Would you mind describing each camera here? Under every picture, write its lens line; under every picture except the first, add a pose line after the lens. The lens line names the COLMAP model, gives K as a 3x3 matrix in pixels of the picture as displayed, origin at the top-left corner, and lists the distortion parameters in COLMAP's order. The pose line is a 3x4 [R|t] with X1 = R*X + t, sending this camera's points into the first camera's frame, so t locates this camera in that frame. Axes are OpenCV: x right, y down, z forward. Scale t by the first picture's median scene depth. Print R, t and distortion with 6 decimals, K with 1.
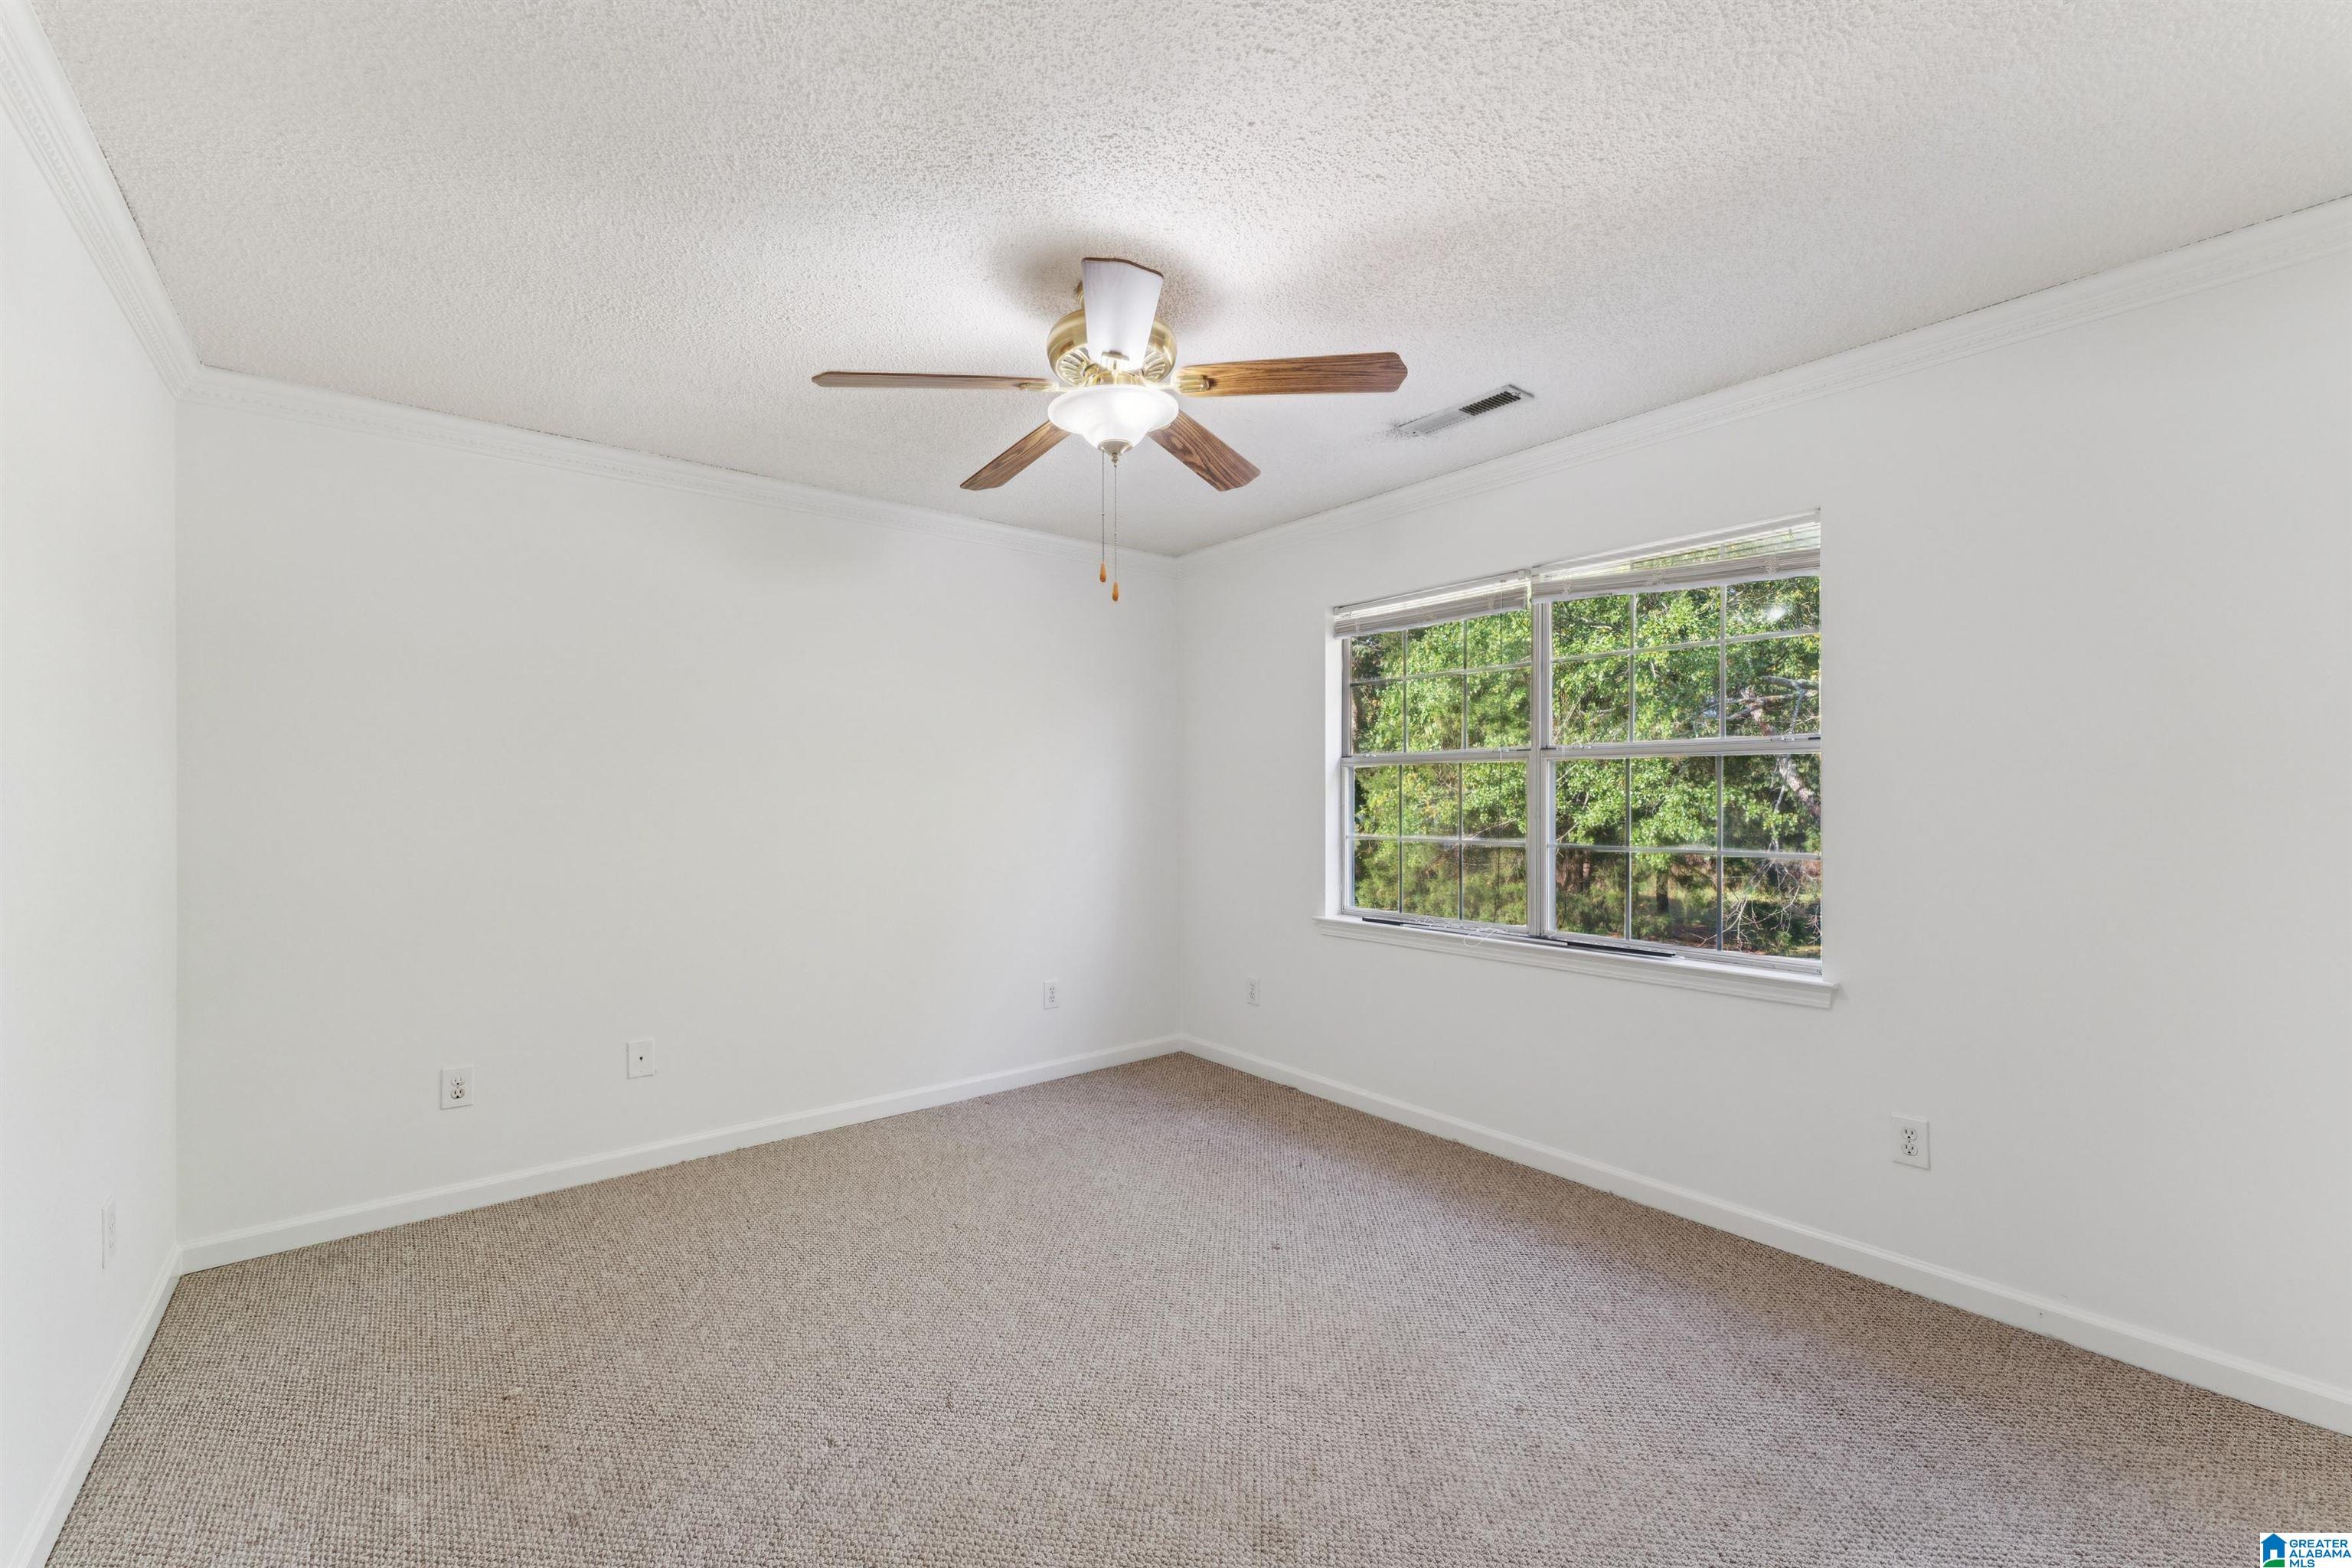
lens RADIAL K [[966.4, 0, 1184.6], [0, 966.4, 812.4], [0, 0, 1]] dist [-0.000982, -0.000140]
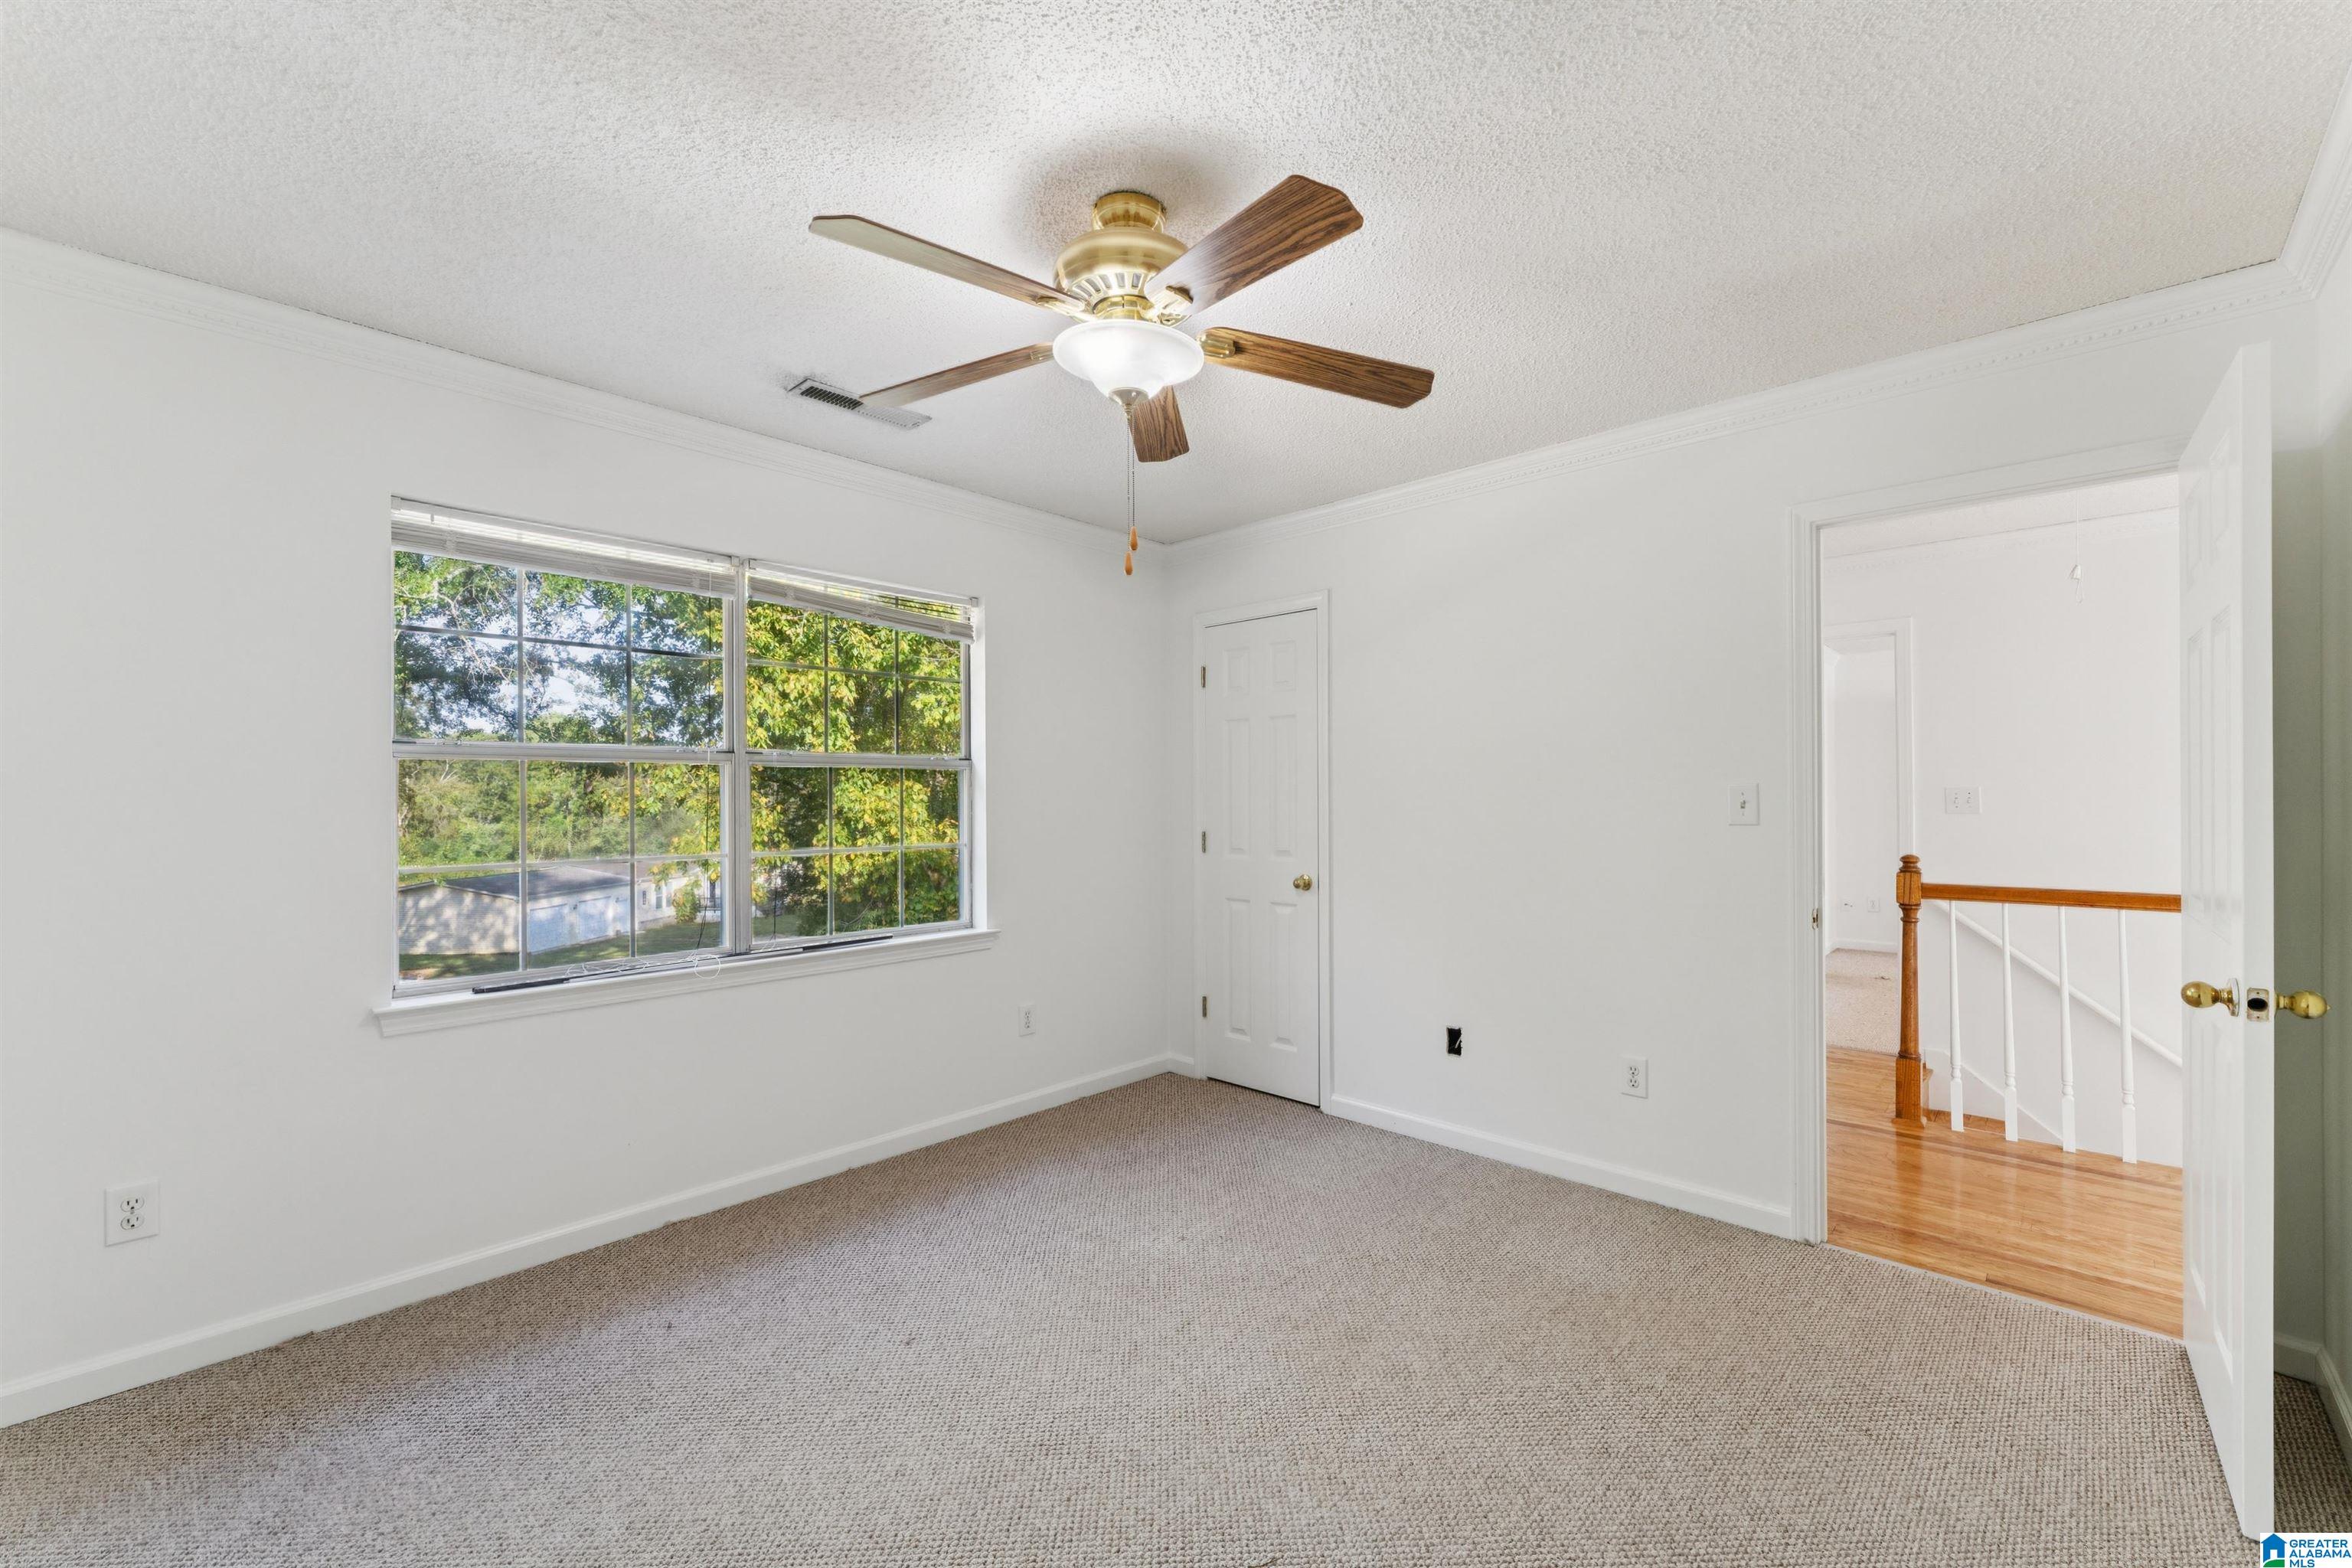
lens RADIAL K [[966.4, 0, 1184.6], [0, 966.4, 812.4], [0, 0, 1]] dist [-0.000982, -0.000140]
pose [[-0.143973, -0.018074, 0.989417, -0.678273], [0.019296, 0.999592, 0.021068, -0.021055], [-0.989393, 0.022125, -0.143566, 0.777777]]
